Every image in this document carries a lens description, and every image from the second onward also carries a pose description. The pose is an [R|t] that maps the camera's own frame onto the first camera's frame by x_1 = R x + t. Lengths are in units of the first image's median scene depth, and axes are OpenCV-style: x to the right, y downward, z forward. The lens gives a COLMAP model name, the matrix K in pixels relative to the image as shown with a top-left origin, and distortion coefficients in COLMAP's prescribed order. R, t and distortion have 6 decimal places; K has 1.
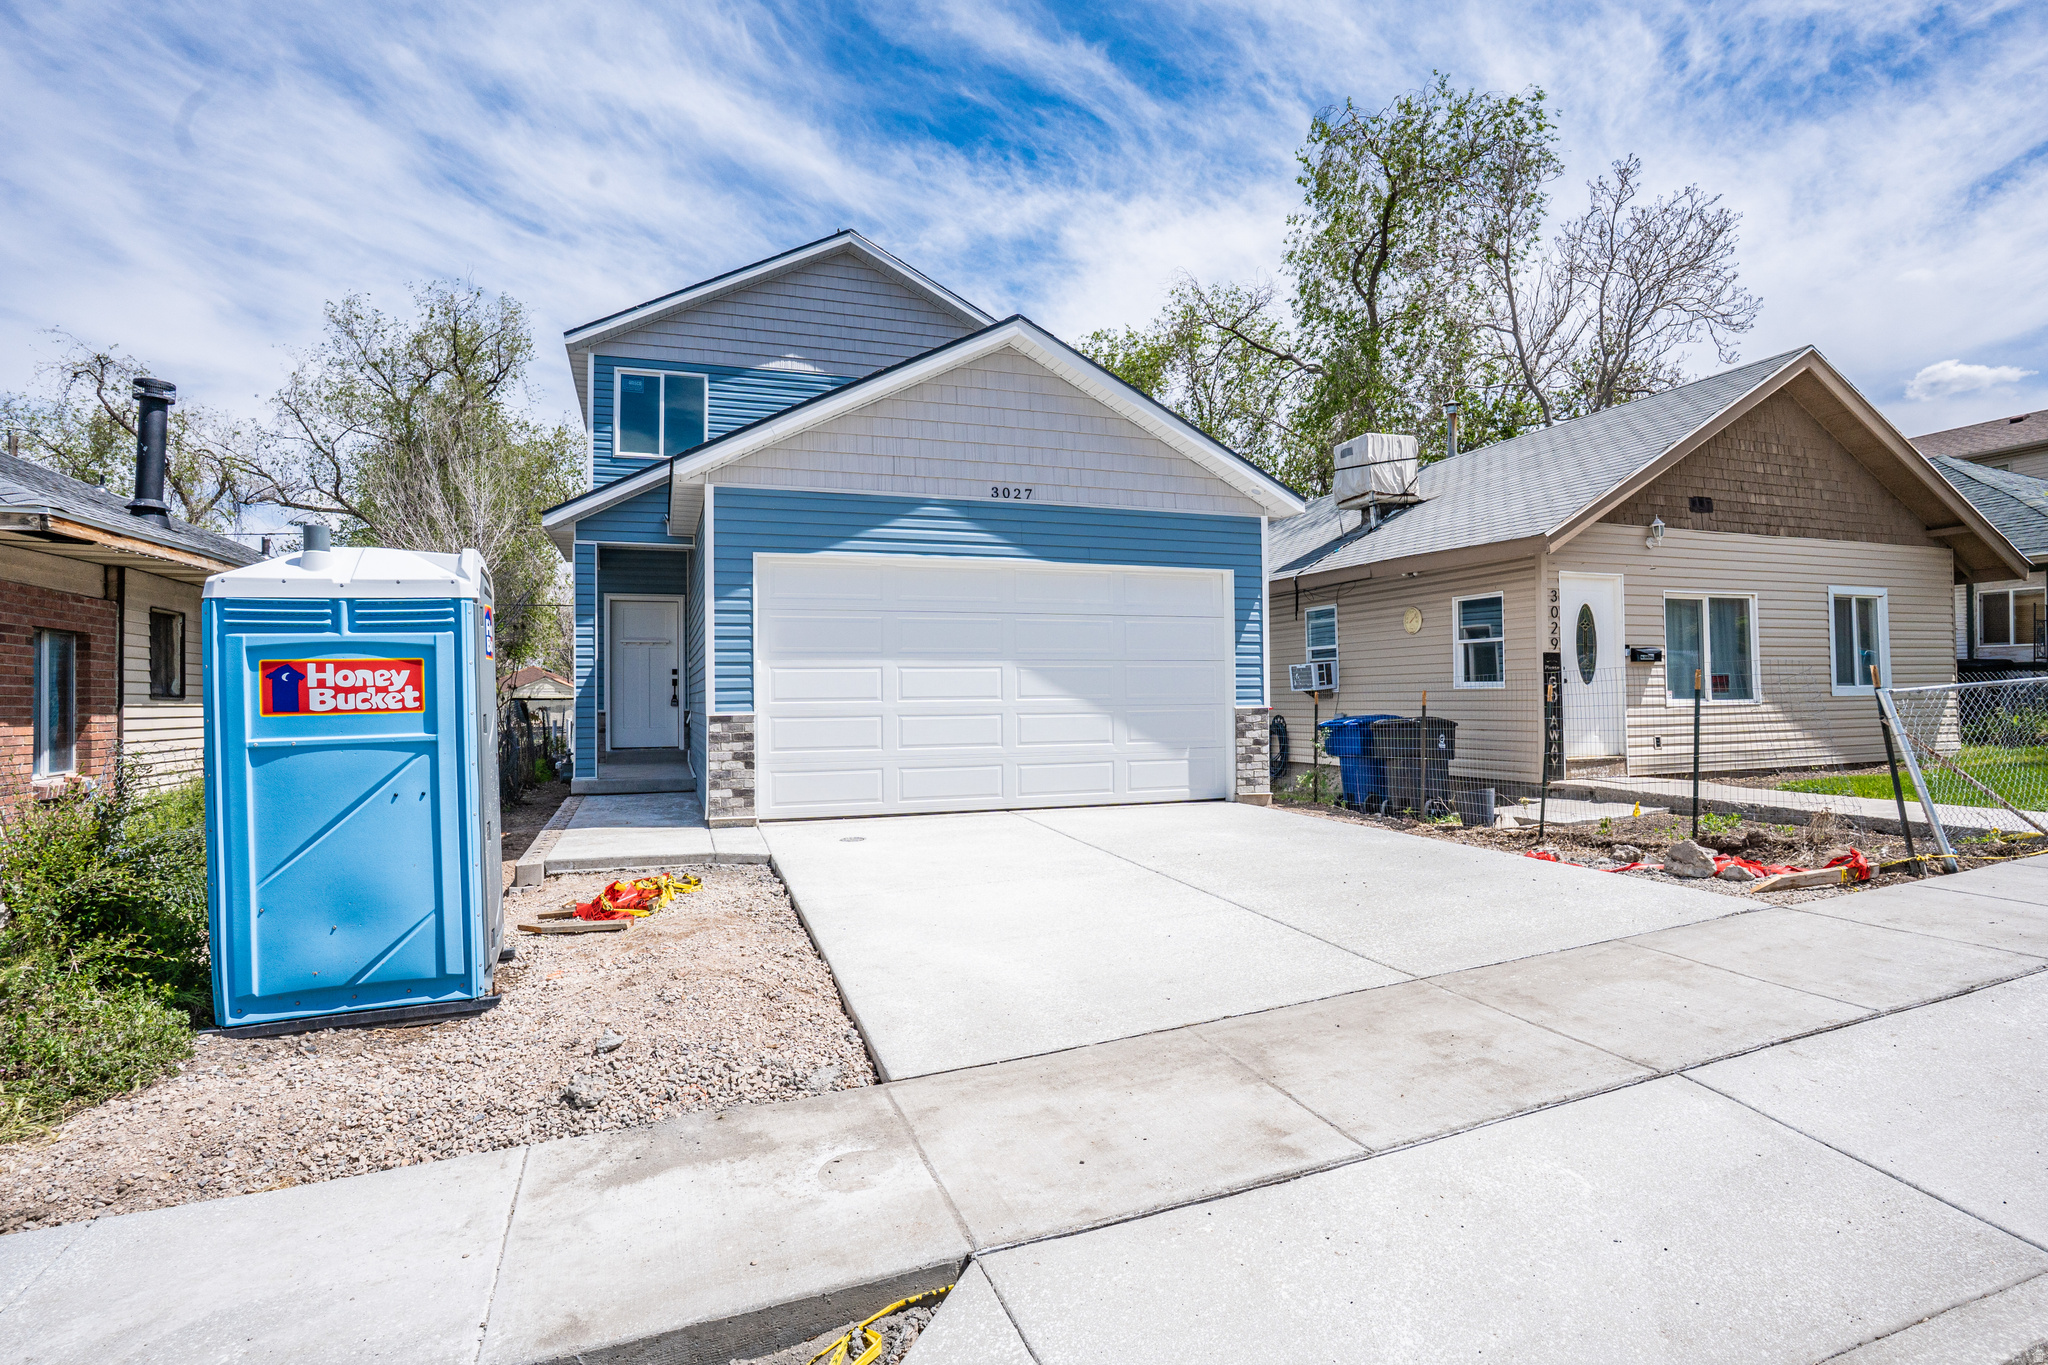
lens RADIAL K [[1012.8, 0, 1019.6], [0, 1012.8, 686.5], [0, 0, 1]] dist [-0.083079, 0.039517]
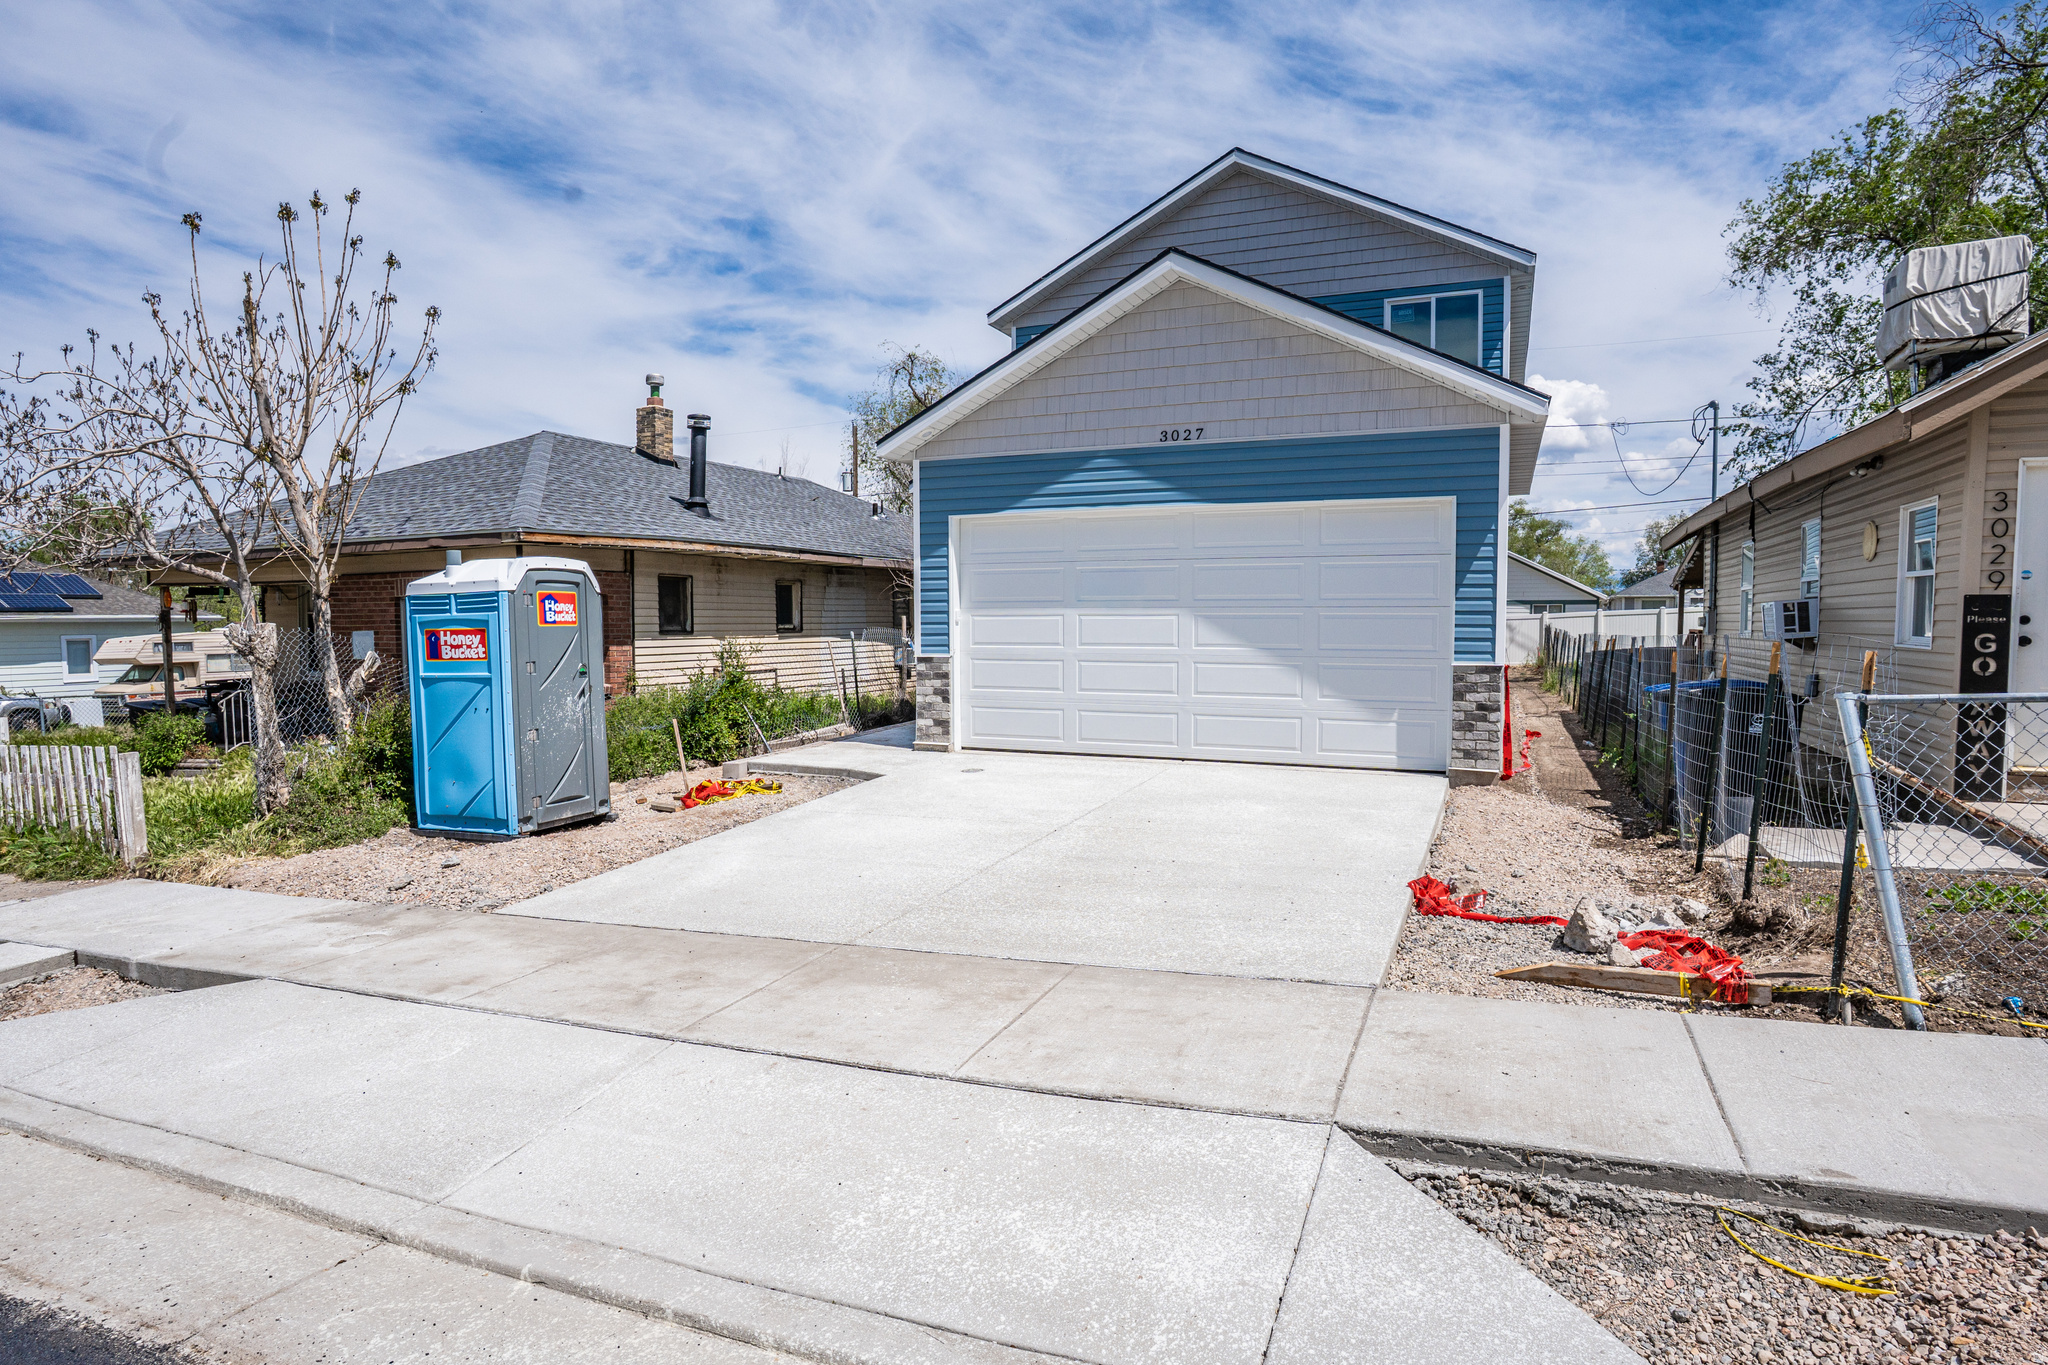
lens RADIAL K [[1073.0, 0, 1051.3], [0, 1073.0, 689.6], [0, 0, 1]] dist [-0.065425, 0.036809]
pose [[0.744641, 0.053883, -0.665287, 0.549082], [0.000966, 0.996648, 0.081802, -0.029825], [0.667465, -0.061556, 0.742093, 0.131738]]
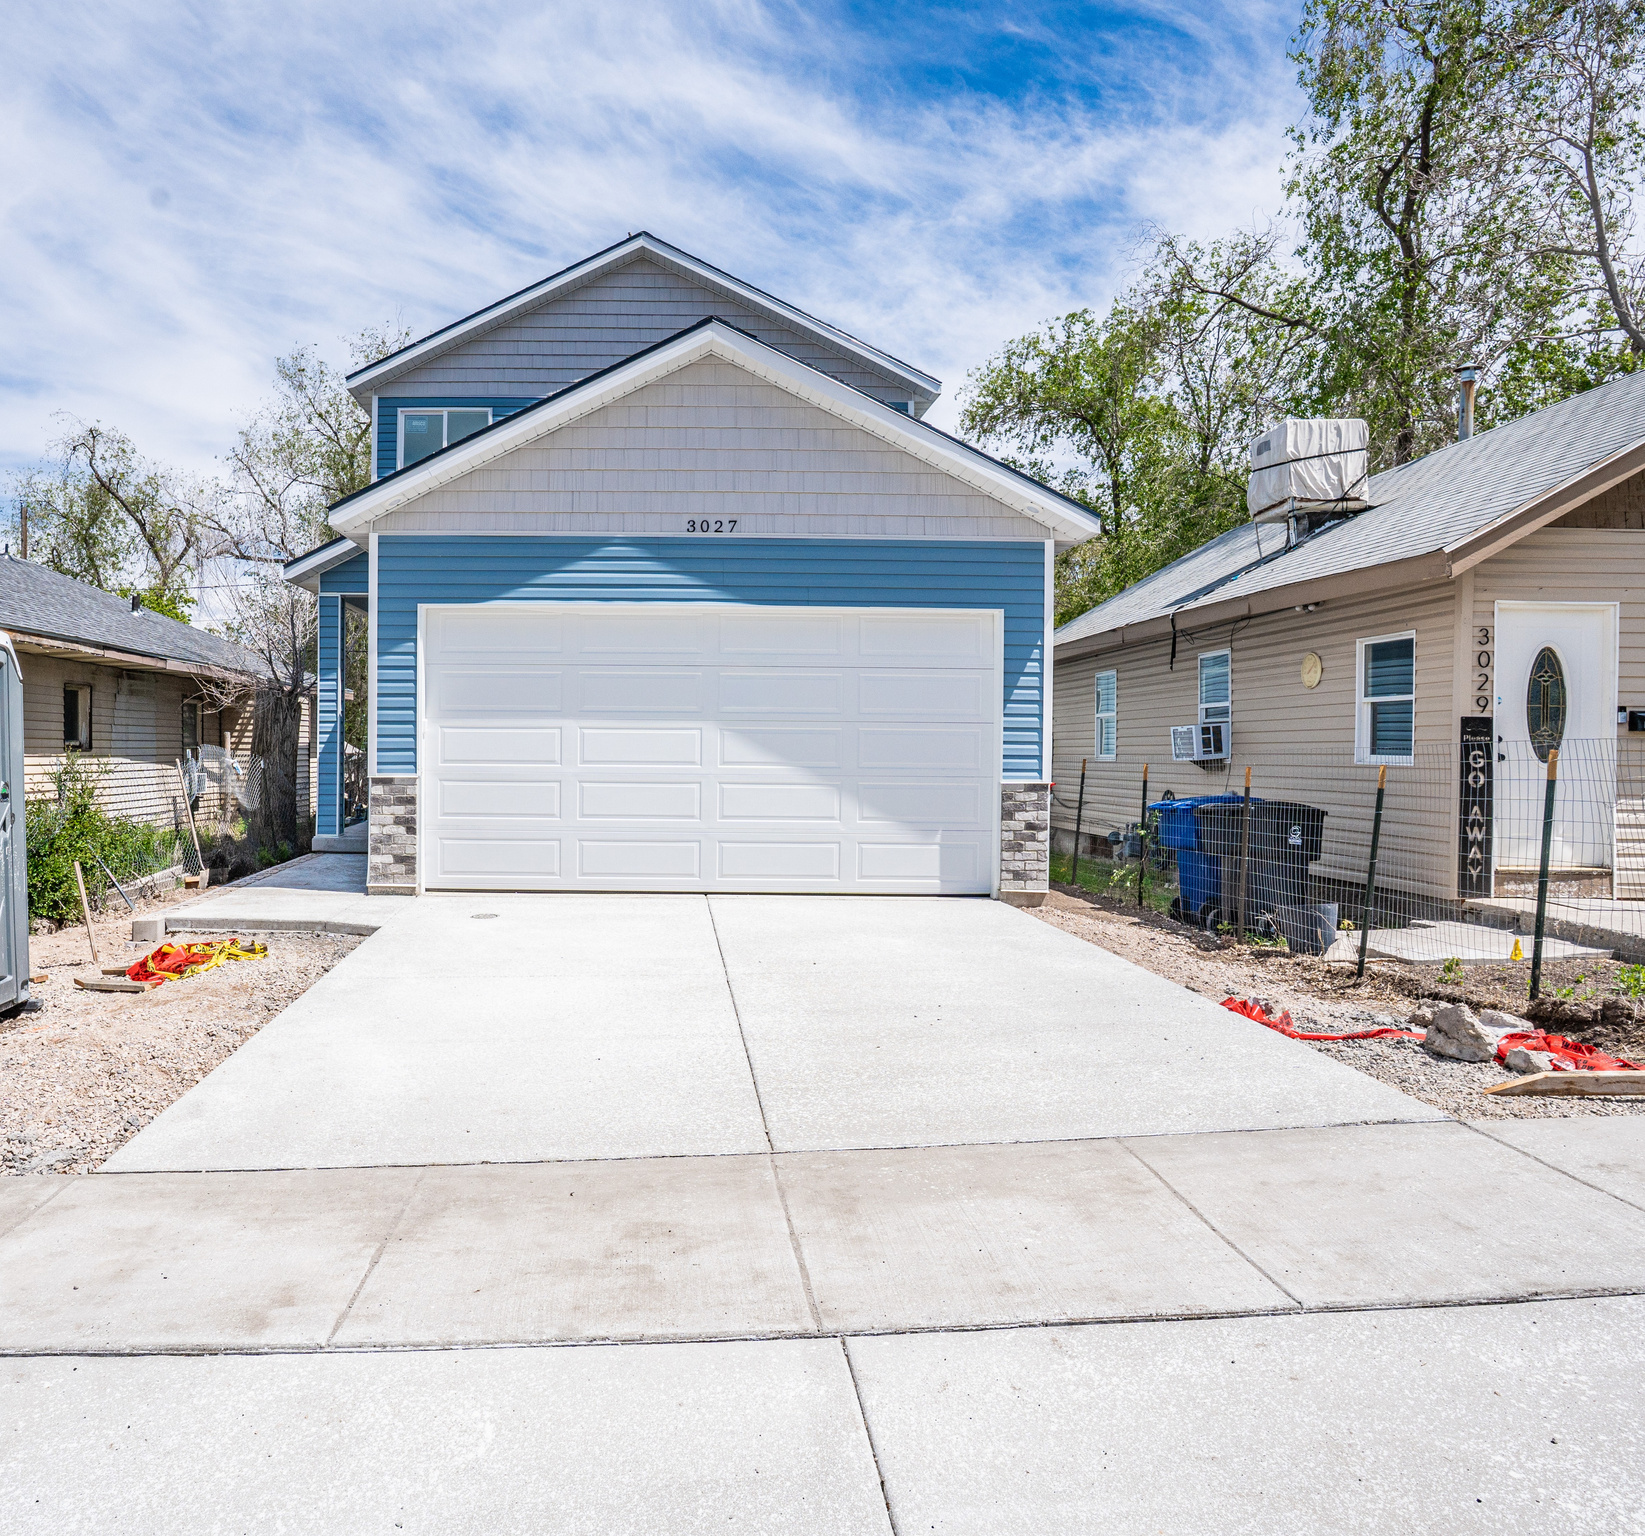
lens RADIAL K [[1140.3, 0, 673.4], [0, 1140.3, 781.6], [0, 0, 1]] dist [-0.072220, 0.034439]
pose [[0.942043, 0.027821, -0.334335, 0.268959], [-0.014552, 0.999006, 0.042127, -0.013614], [0.335175, -0.034821, 0.941512, 0.066443]]
